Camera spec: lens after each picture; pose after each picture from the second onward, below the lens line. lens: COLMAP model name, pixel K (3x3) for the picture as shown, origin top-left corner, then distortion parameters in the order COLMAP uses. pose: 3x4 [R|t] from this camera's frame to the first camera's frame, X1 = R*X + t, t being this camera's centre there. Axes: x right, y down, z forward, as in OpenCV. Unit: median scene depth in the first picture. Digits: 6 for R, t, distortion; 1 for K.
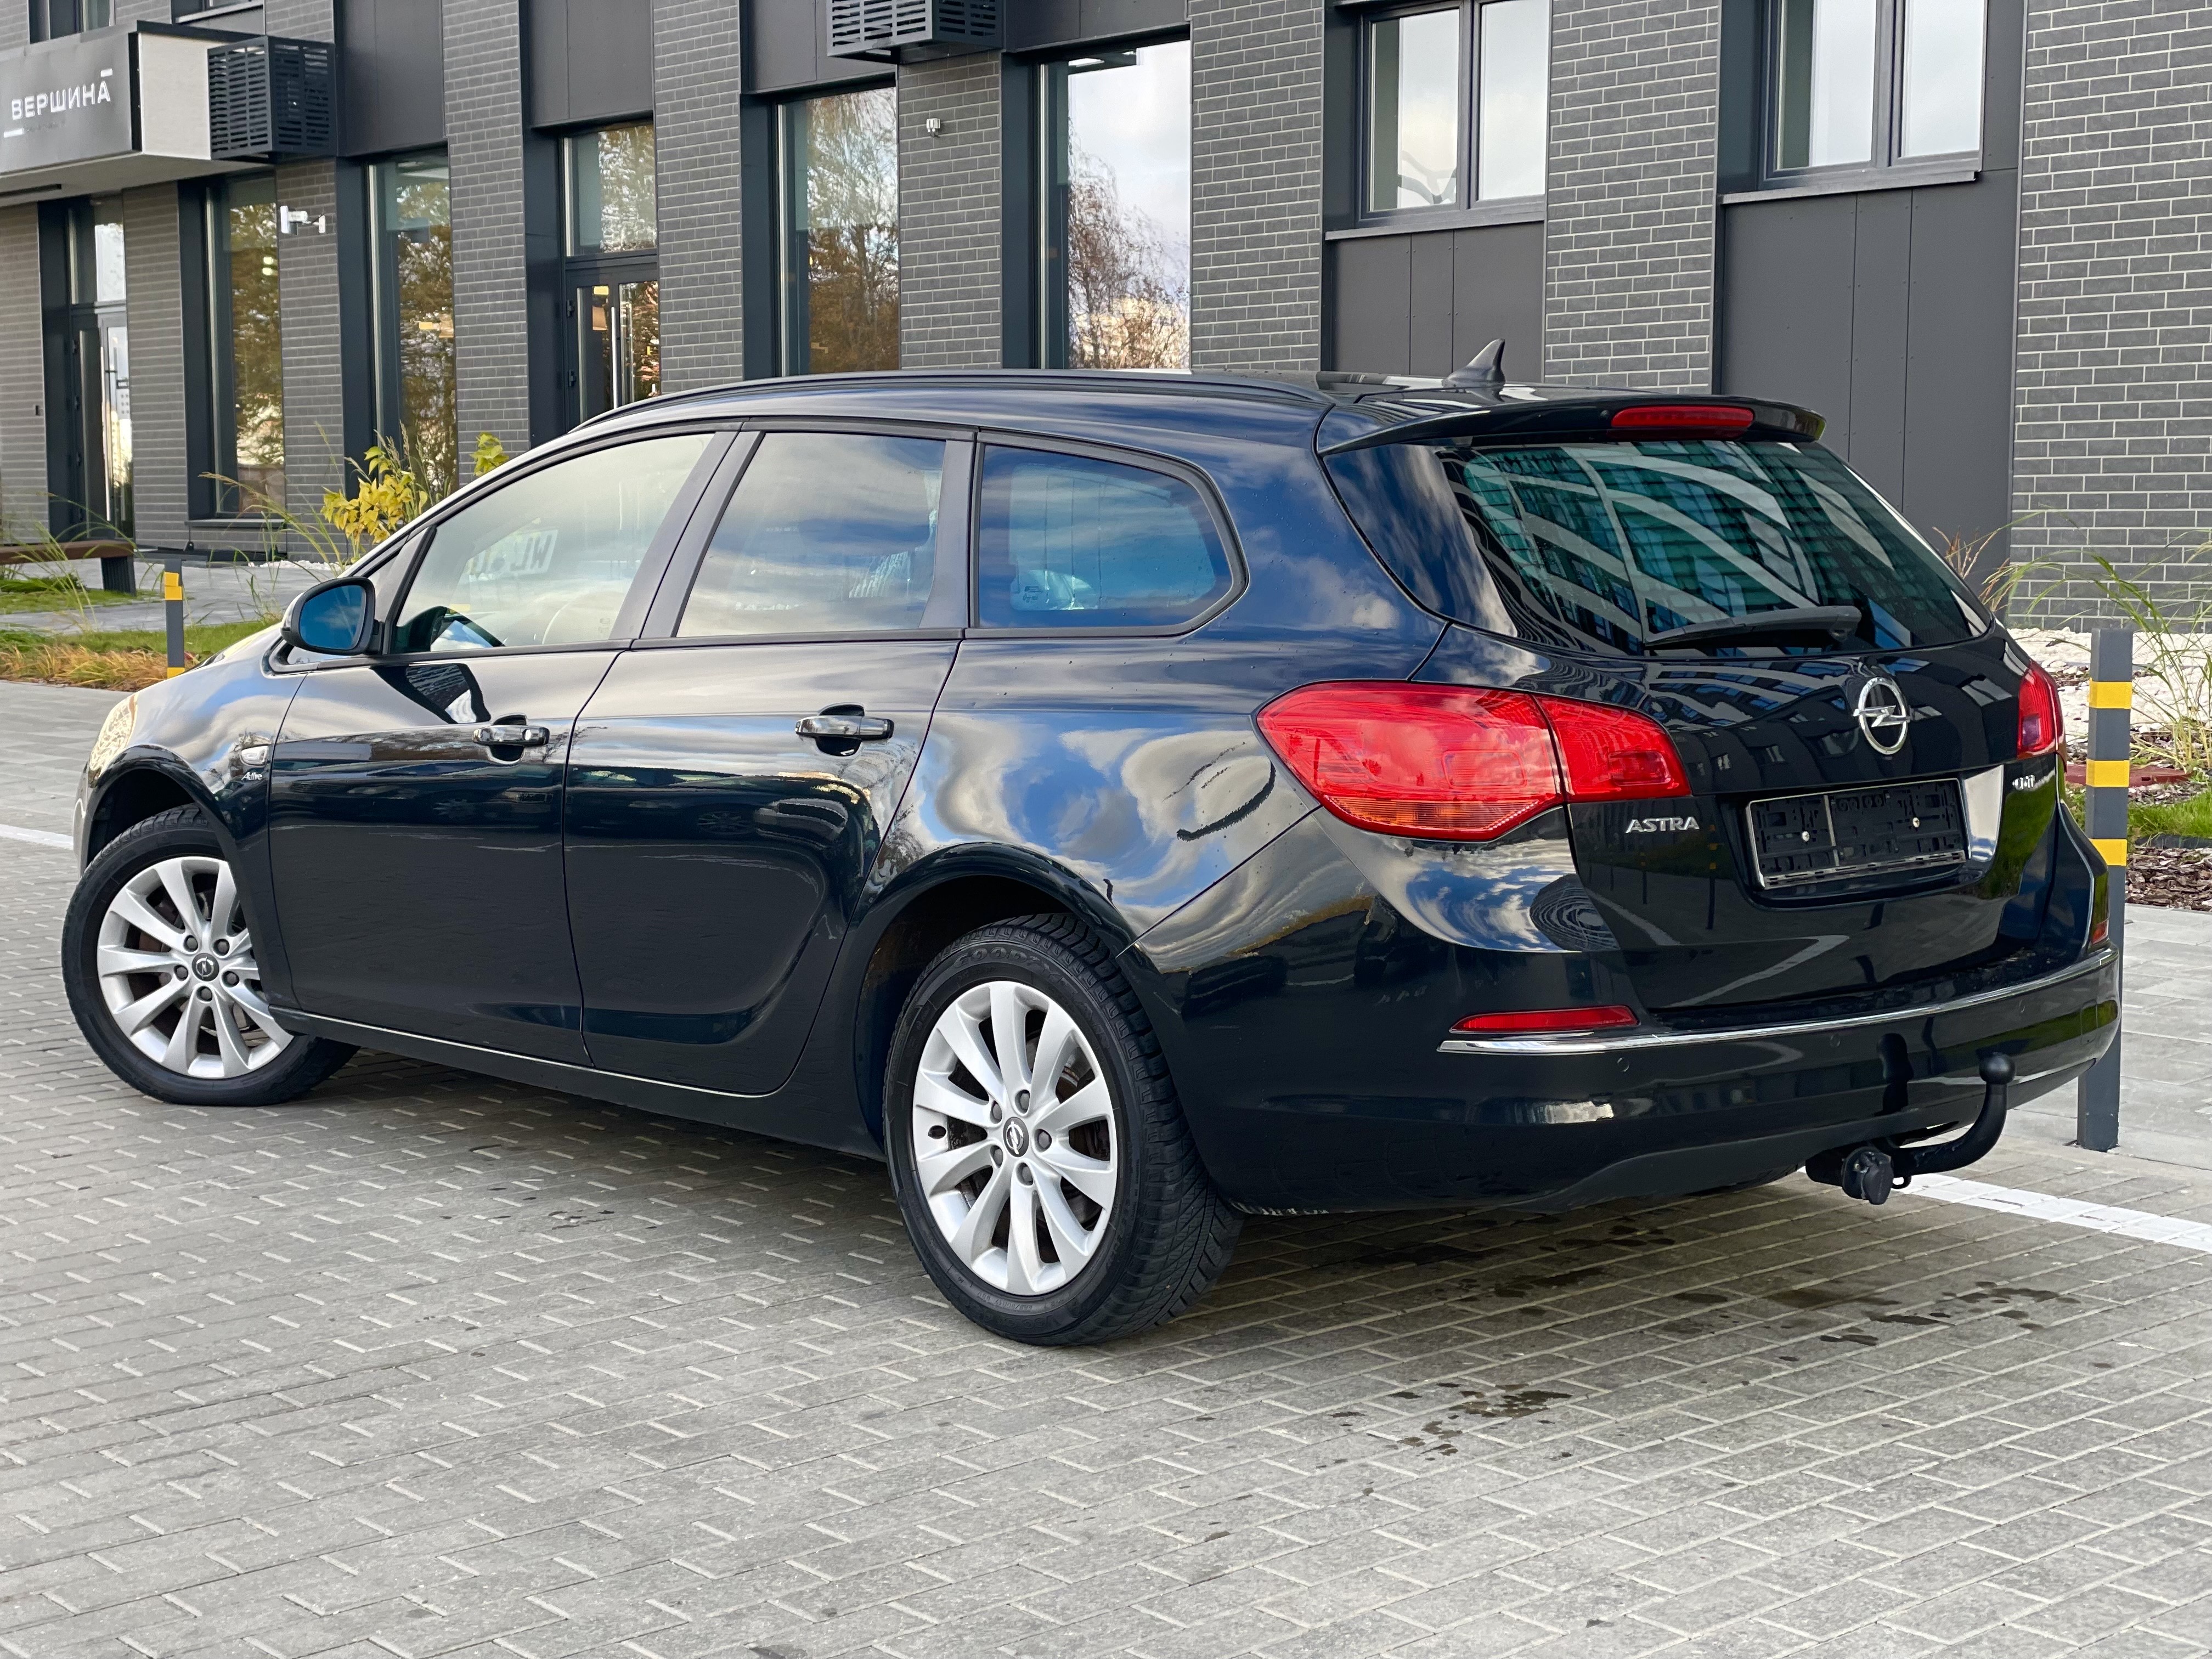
lens RADIAL K [[3317.5, 0, 1095.0], [0, 3317.5, 842.7], [0, 0, 1]] dist [0.045469, 0.000000]
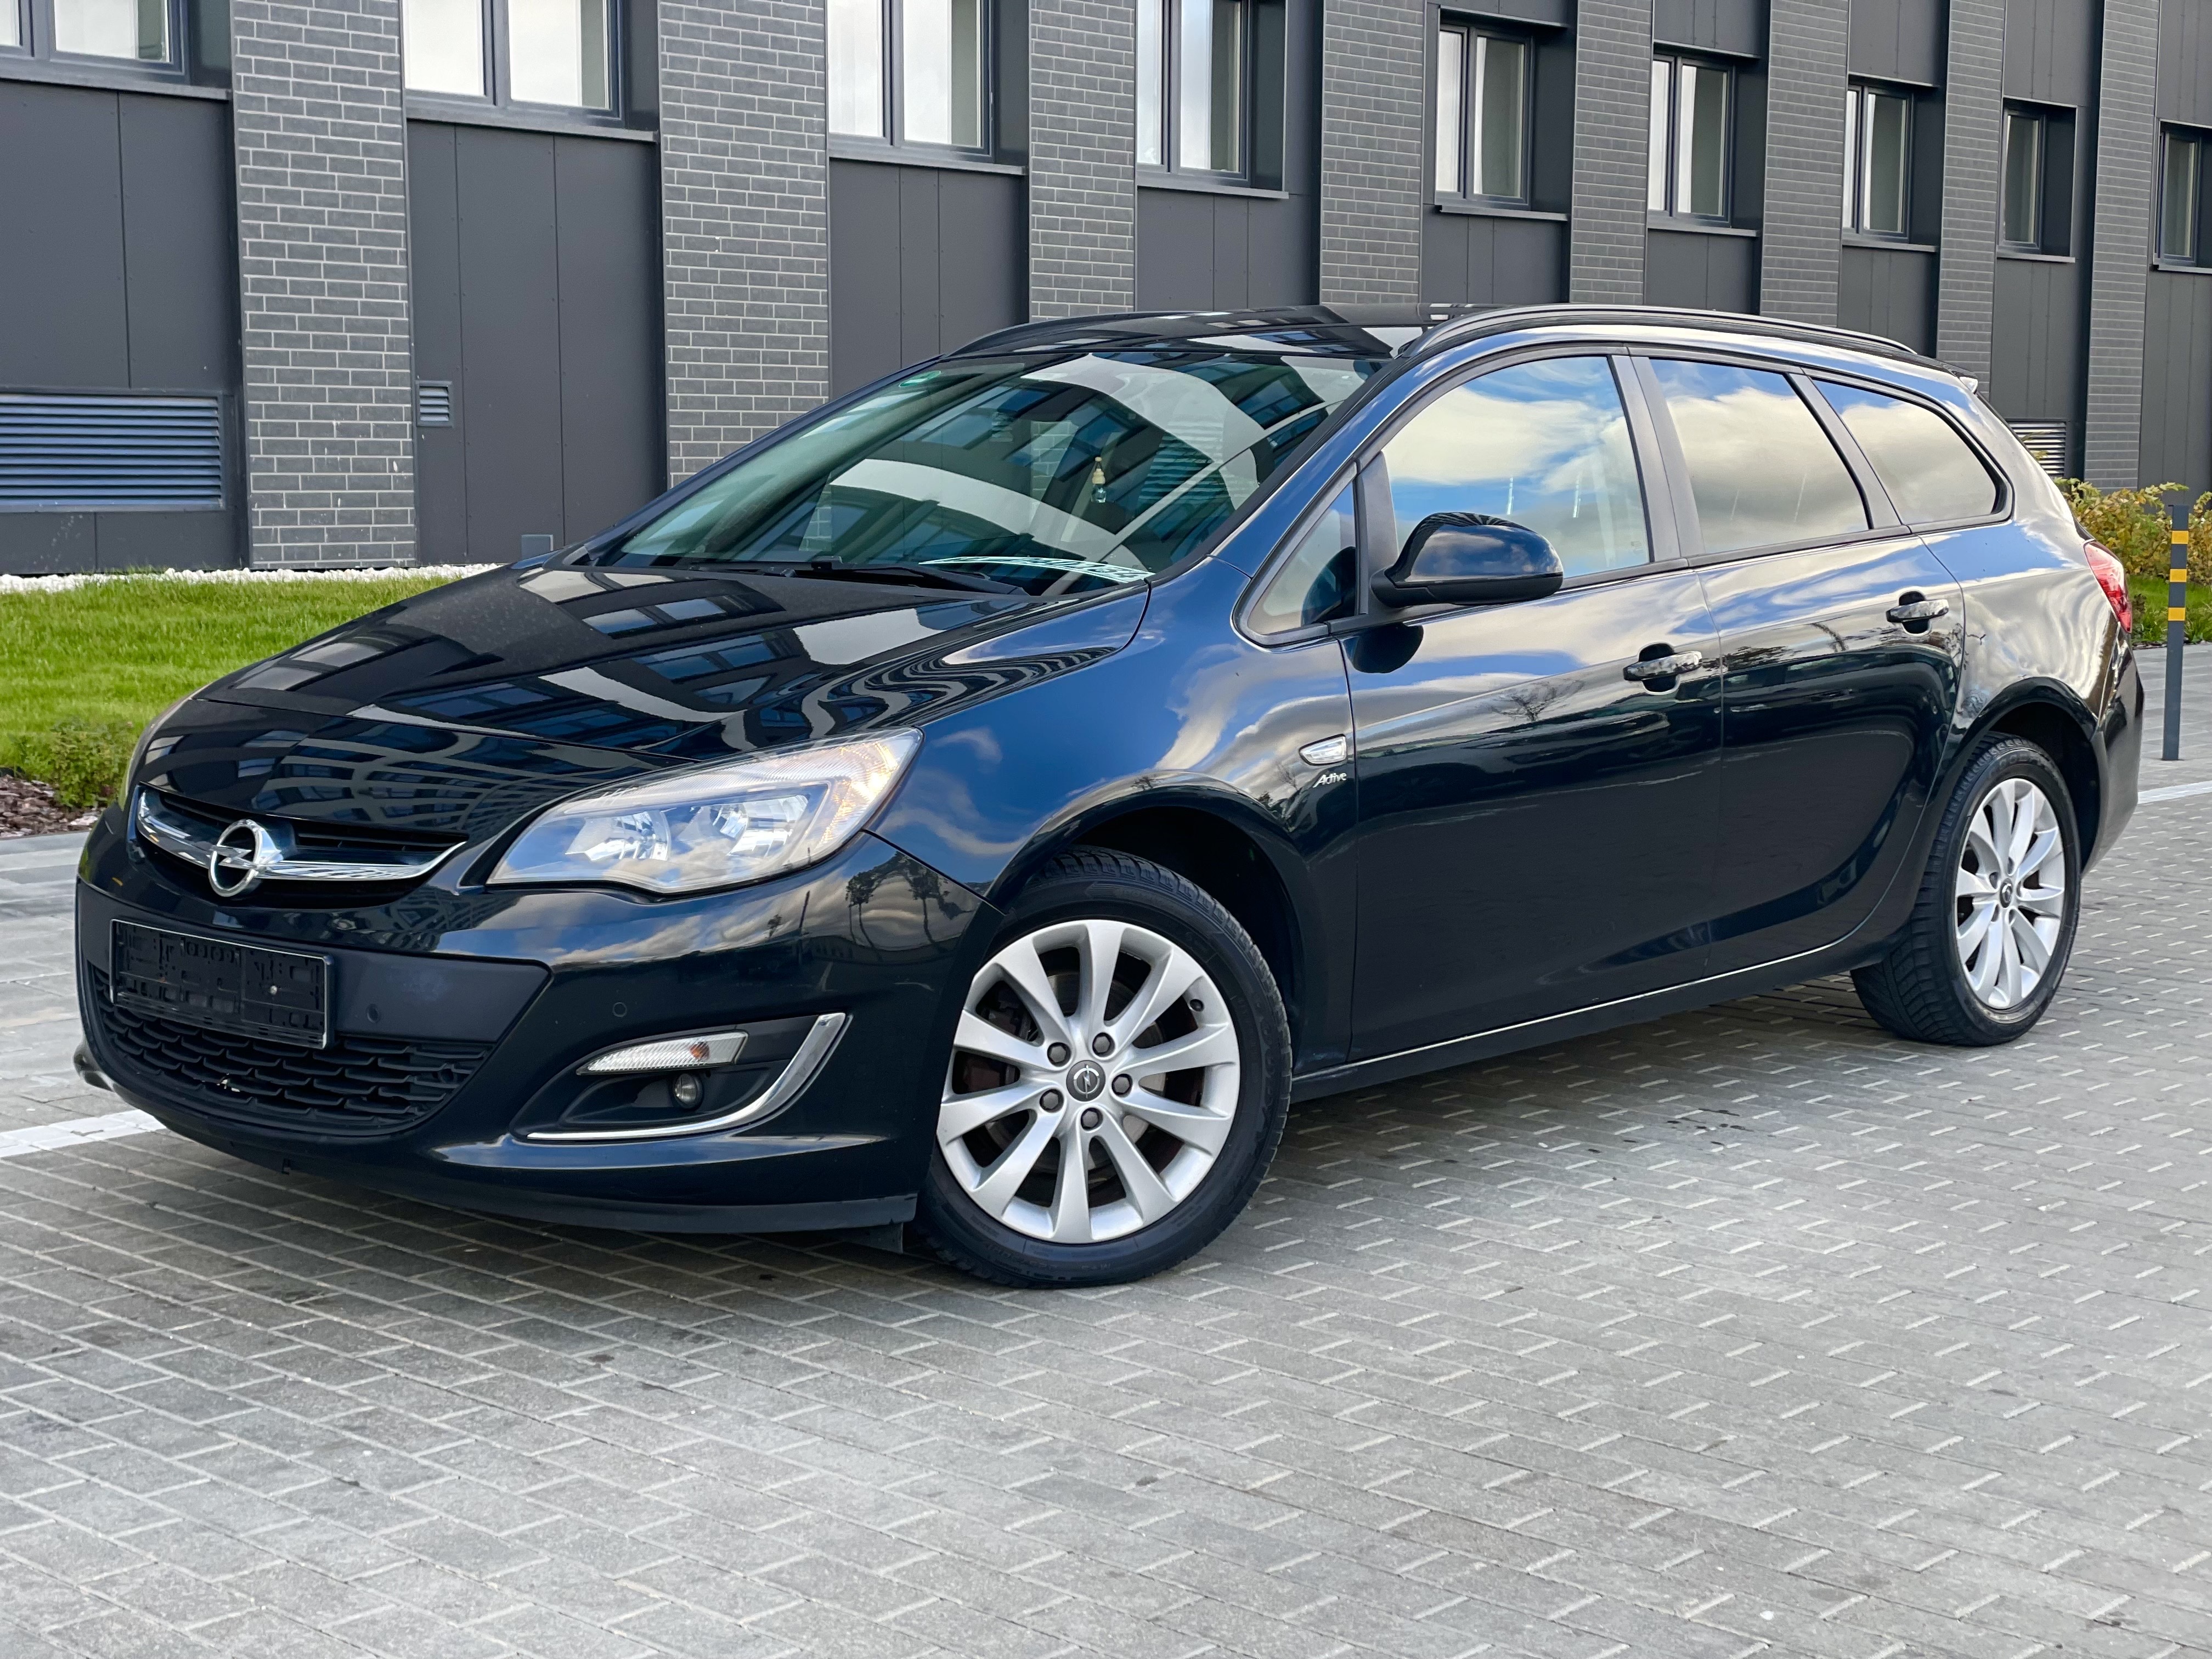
lens RADIAL K [[3317.5, 0, 1095.2], [0, 3317.5, 819.3], [0, 0, 1]] dist [0.045469, 0.000000]
pose [[-0.098721, -0.106069, 0.989446, -0.940915], [0.091795, 0.989093, 0.115190, -0.095205], [-0.990872, 0.102198, -0.087907, 1.046838]]
